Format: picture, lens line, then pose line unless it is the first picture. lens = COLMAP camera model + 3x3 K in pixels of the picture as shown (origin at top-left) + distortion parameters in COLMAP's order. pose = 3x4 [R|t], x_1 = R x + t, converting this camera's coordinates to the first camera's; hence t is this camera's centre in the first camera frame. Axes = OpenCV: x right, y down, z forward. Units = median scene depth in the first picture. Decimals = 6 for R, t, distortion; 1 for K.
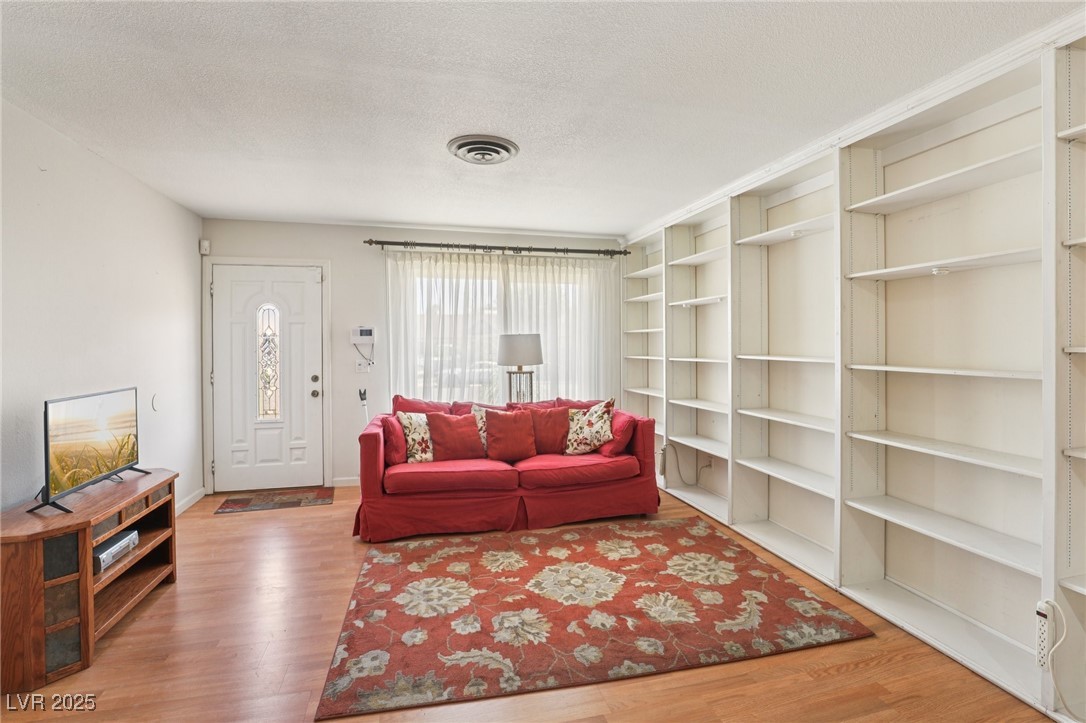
lens RADIAL K [[501.5, 0, 539.2], [0, 501.5, 345.6], [0, 0, 1]] dist [-0.015439, 0.003132]
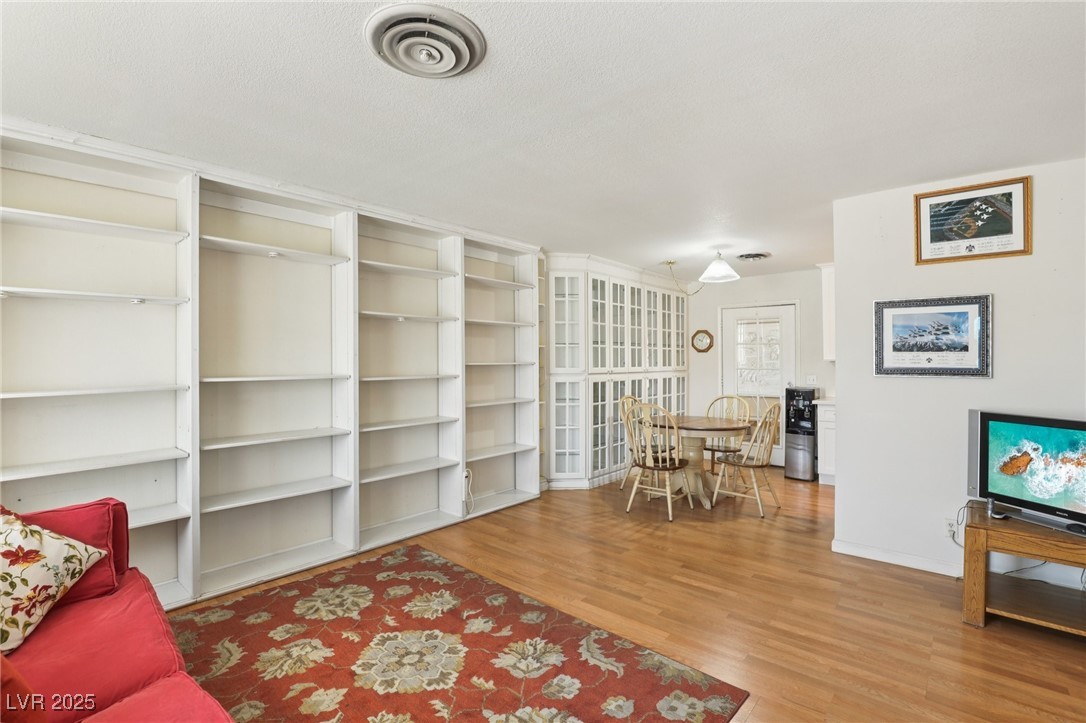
lens RADIAL K [[501.5, 0, 544.1], [0, 501.5, 360.9], [0, 0, 1]] dist [-0.015439, 0.003132]
pose [[-0.562760, -0.001403, 0.826619, -0.601921], [0.005755, 0.999968, 0.005615, -0.008564], [-0.826600, 0.007917, -0.562734, 1.079490]]
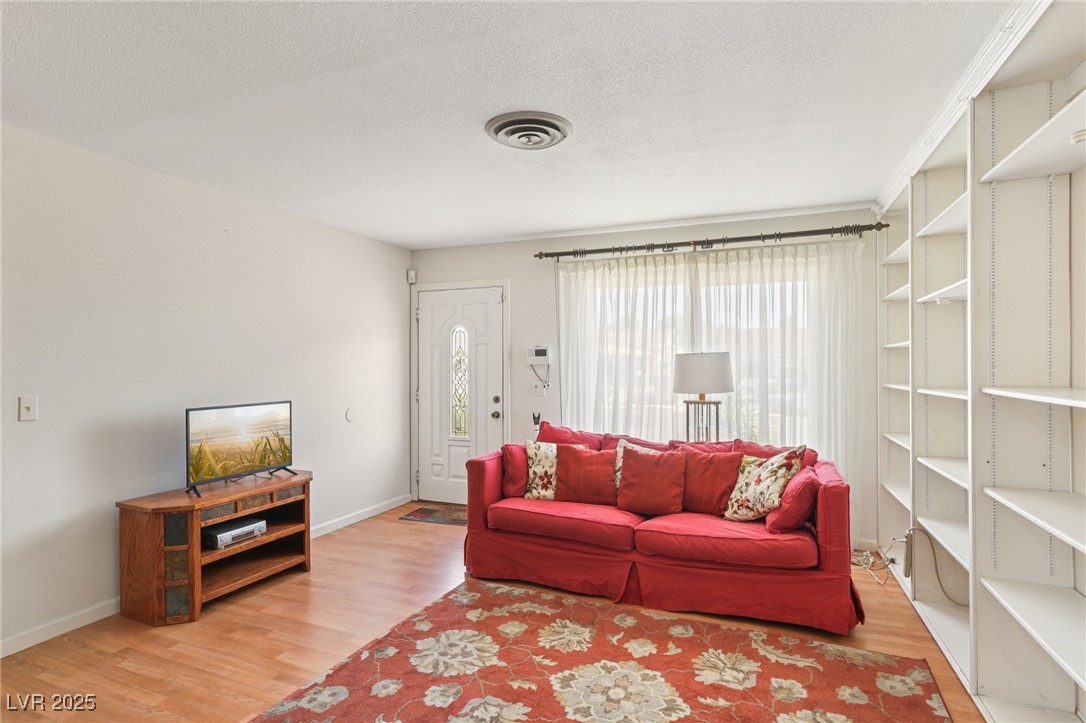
lens RADIAL K [[555.2, 0, 541.1], [0, 555.2, 365.6], [0, 0, 1]] dist [-0.005997, 0.001090]
pose [[0.802607, 0.003487, -0.596498, 0.395696], [-0.003472, 0.999993, 0.001174, -0.004505], [0.596498, 0.001128, 0.802614, 0.243407]]
